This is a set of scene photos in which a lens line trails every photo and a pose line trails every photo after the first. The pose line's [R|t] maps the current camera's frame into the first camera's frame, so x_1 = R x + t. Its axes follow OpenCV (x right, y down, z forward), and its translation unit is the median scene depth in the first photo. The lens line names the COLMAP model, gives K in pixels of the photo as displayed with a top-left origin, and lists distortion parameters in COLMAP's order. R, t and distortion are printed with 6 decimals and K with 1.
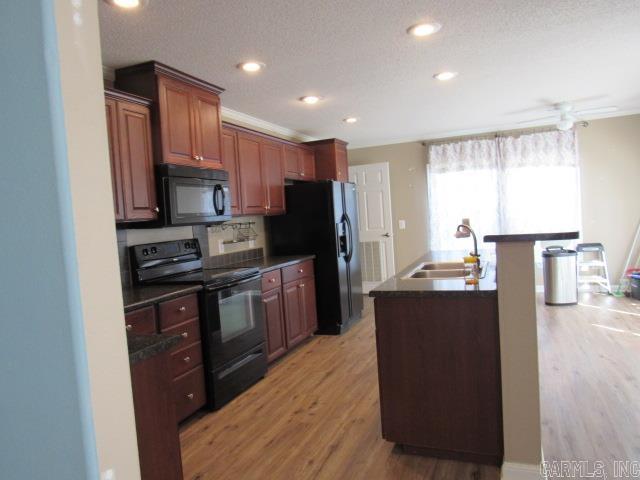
lens RADIAL K [[458.3, 0, 319.2], [0, 458.3, 237.5], [0, 0, 1]] dist [-0.024369, 0.000060]
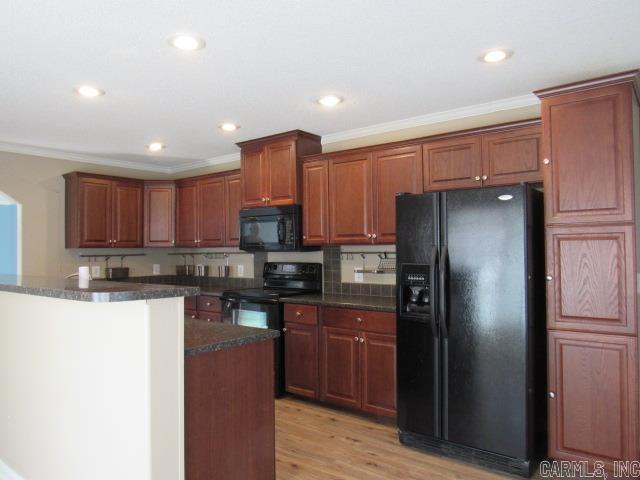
lens RADIAL K [[458.3, 0, 319.3], [0, 458.3, 238.1], [0, 0, 1]] dist [-0.024369, 0.000060]
pose [[-0.281976, 0.040650, -0.958560, 0.665239], [-0.021777, 0.998573, 0.048753, -0.093630], [0.959174, 0.034622, -0.280689, 1.077743]]
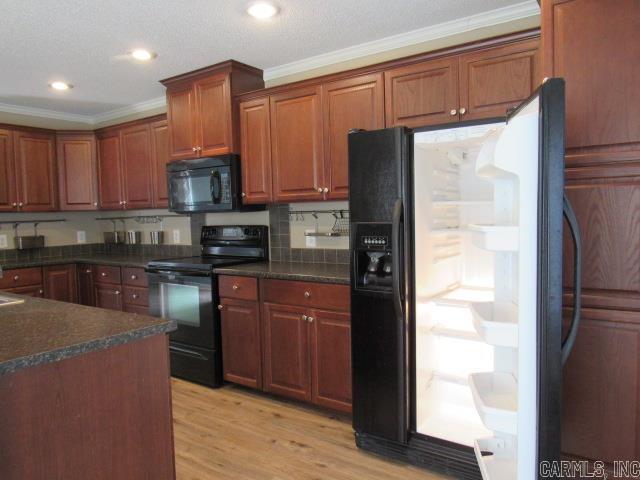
lens RADIAL K [[458.3, 0, 319.6], [0, 458.3, 239.0], [0, 0, 1]] dist [-0.024369, 0.000060]
pose [[-0.217182, 0.121819, -0.968500, 0.512223], [-0.010127, 0.991848, 0.127026, -0.074756], [0.976079, 0.037396, -0.214178, 1.077300]]
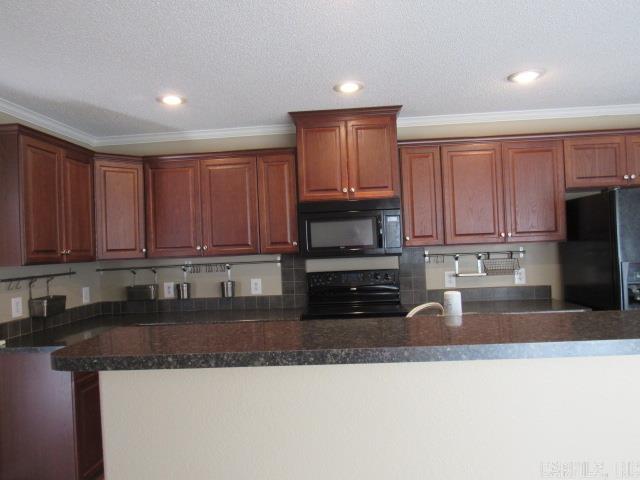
lens RADIAL K [[458.3, 0, 319.9], [0, 458.3, 245.7], [0, 0, 1]] dist [-0.024369, 0.000060]
pose [[0.312094, 0.040711, -0.949179, 0.475172], [-0.023637, 0.999105, 0.035081, -0.061837], [0.949757, 0.011487, 0.312777, 0.451335]]
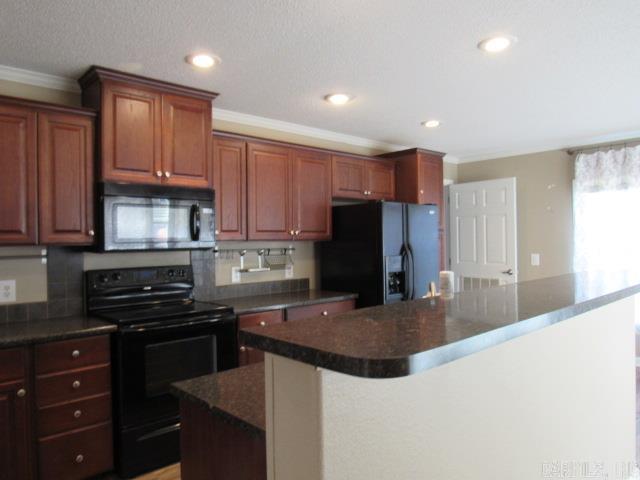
lens RADIAL K [[458.3, 0, 318.2], [0, 458.3, 236.7], [0, 0, 1]] dist [-0.024369, 0.000060]
pose [[0.901515, 0.049123, -0.429952, 0.269642], [-0.064478, 0.997694, -0.021208, -0.040347], [0.427918, 0.046842, 0.902603, 0.251595]]
